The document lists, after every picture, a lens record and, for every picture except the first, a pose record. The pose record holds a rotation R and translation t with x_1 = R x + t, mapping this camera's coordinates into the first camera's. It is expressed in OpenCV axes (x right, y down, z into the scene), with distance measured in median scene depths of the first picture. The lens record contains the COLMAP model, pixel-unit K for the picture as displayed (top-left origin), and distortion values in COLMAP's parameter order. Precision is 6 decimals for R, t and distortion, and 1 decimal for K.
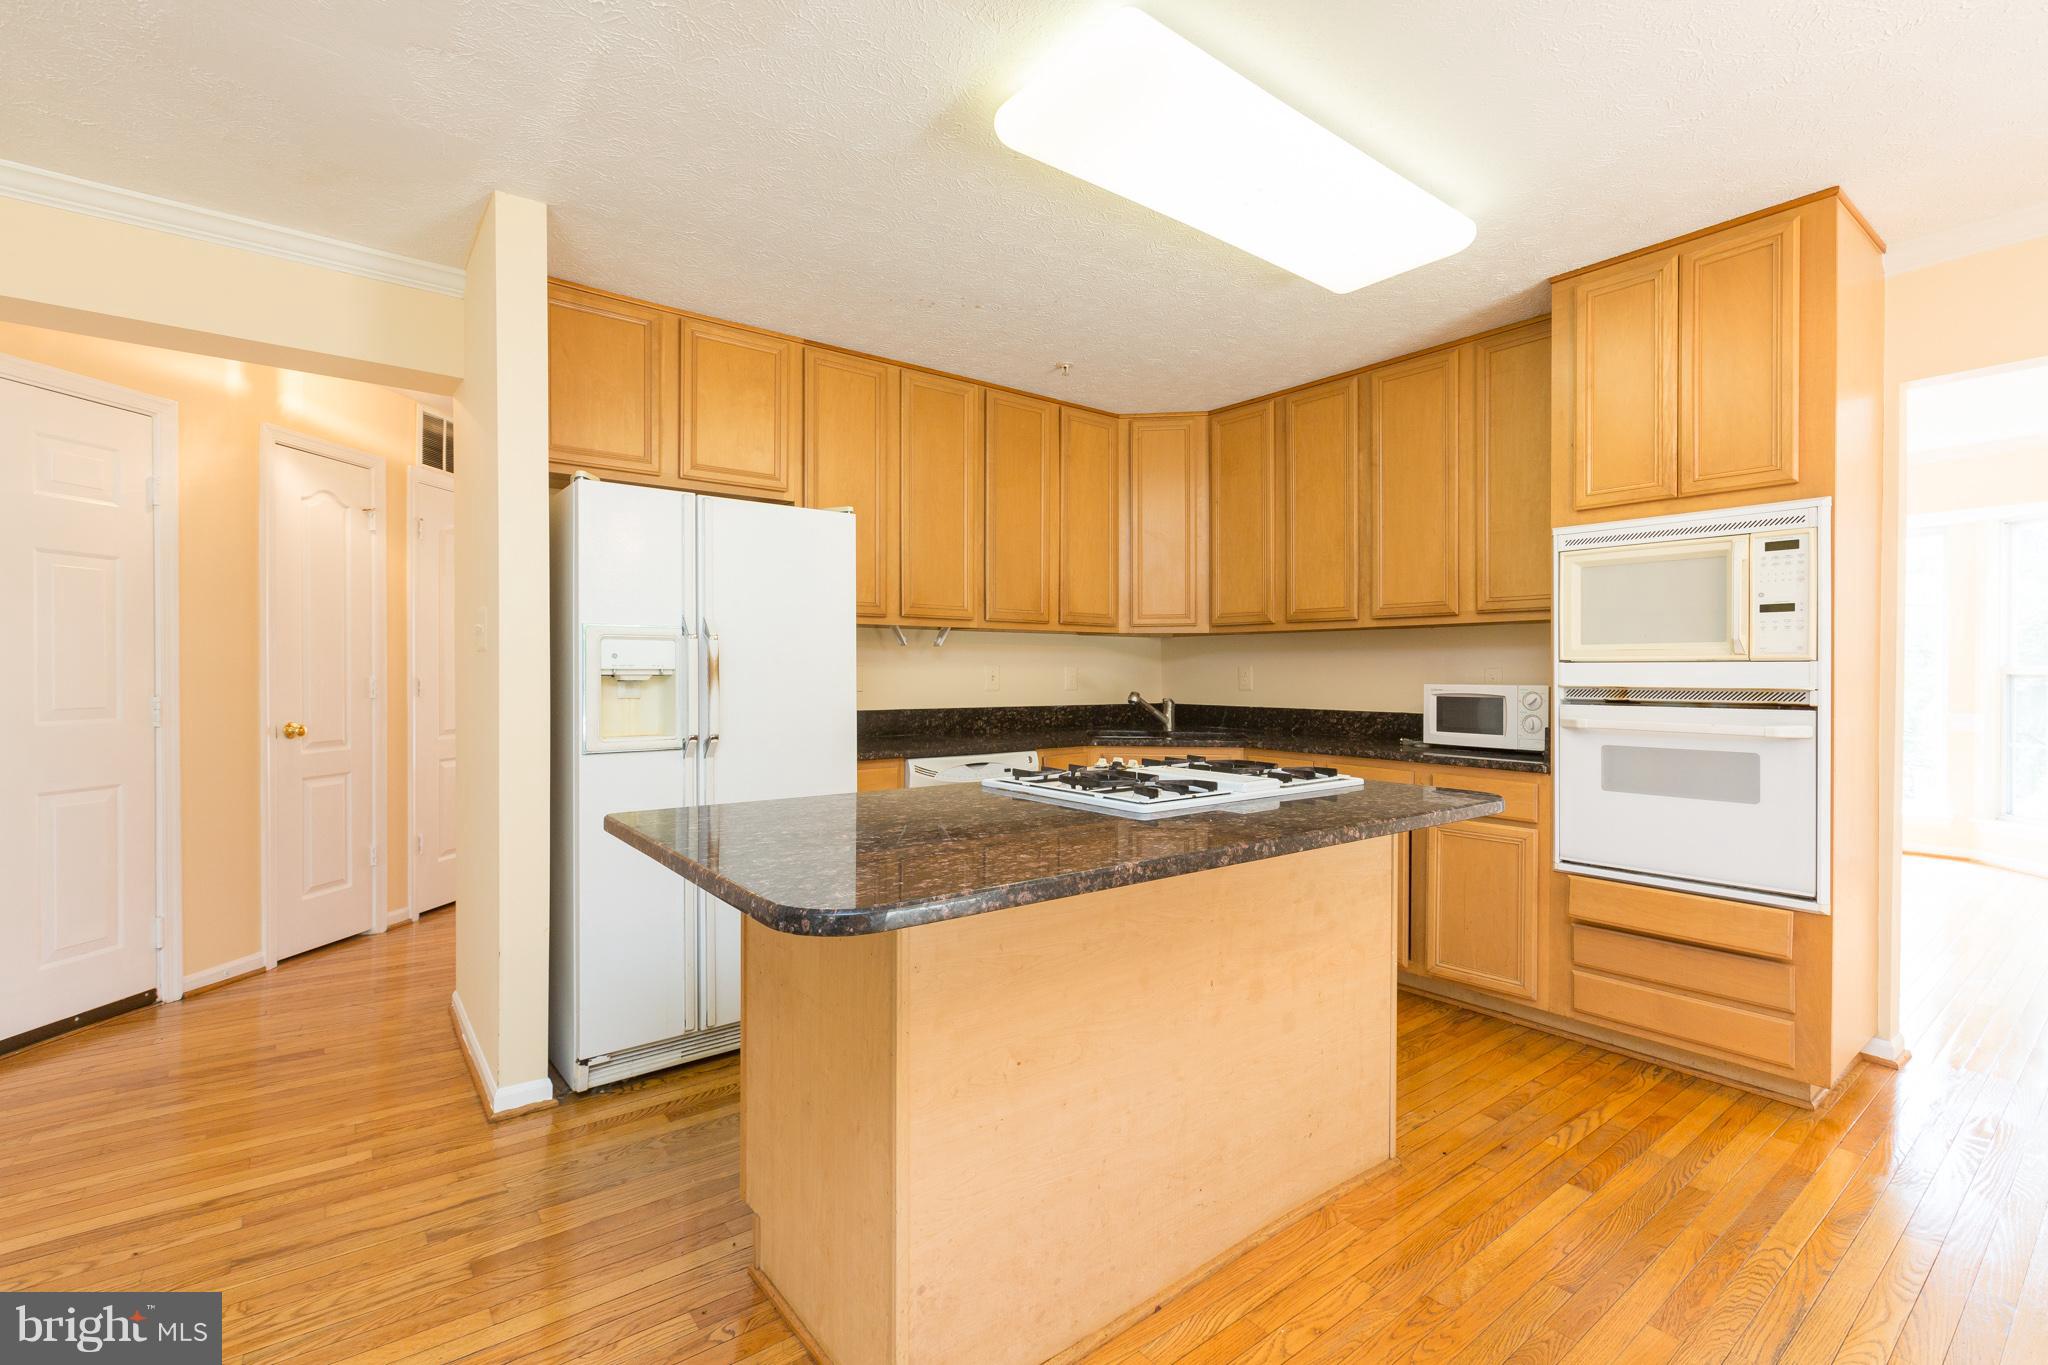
lens RADIAL K [[904.4, 0, 1024.0], [0, 904.4, 677.8], [0, 0, 1]] dist [-0.002762, -0.000188]
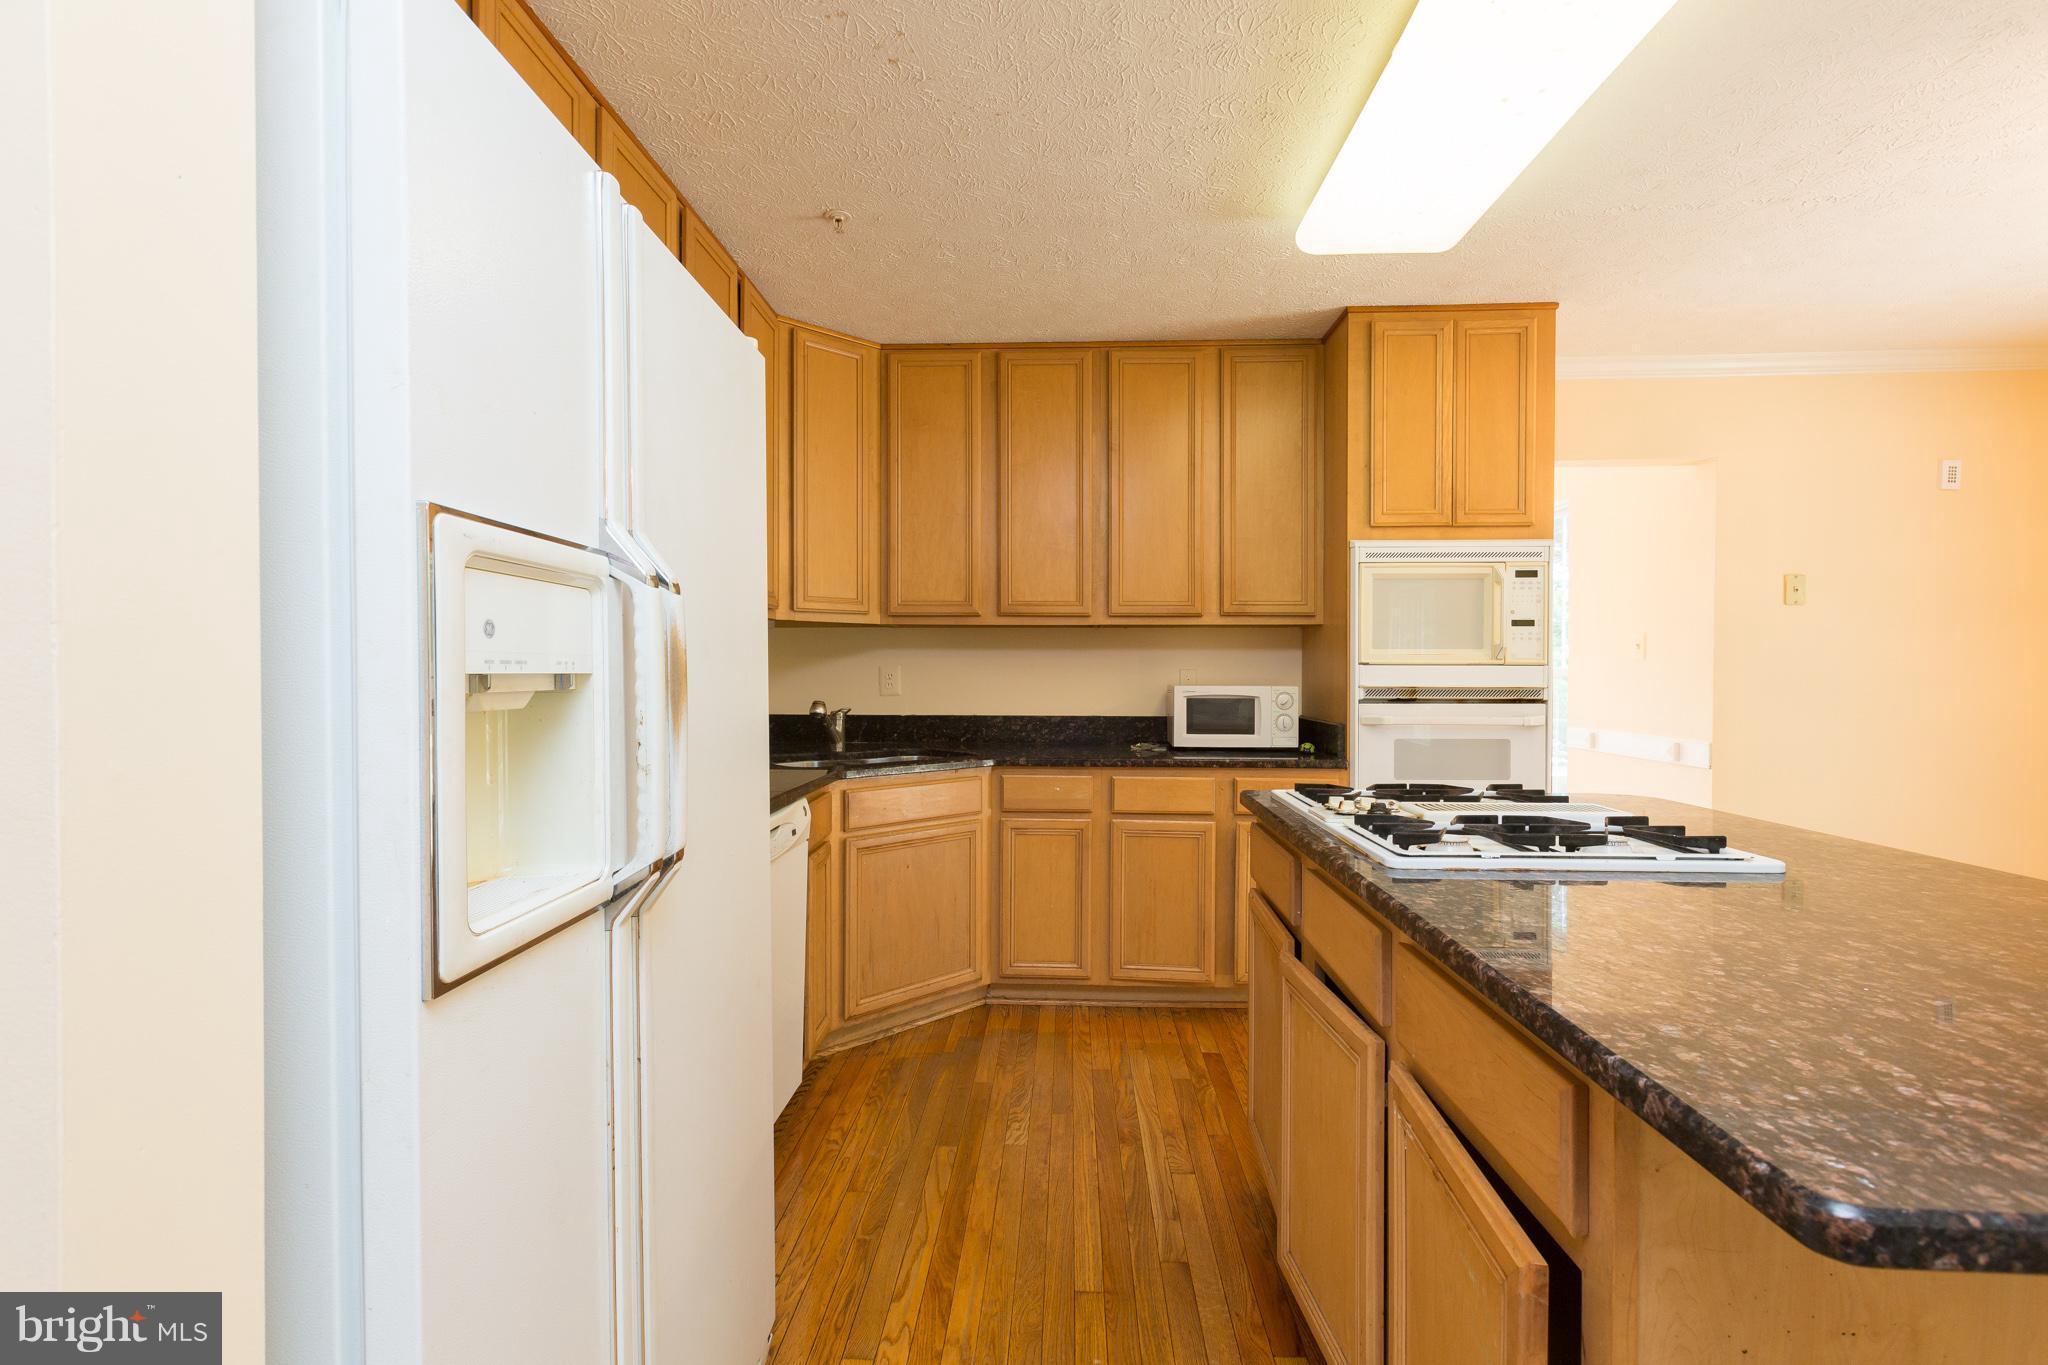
lens RADIAL K [[904.4, 0, 1024.0], [0, 904.4, 677.8], [0, 0, 1]] dist [-0.002762, -0.000188]
pose [[0.650688, -0.006188, 0.759320, -0.459384], [0.004645, 0.999981, 0.004169, -0.007429], [-0.759331, 0.000815, 0.650704, 0.561510]]
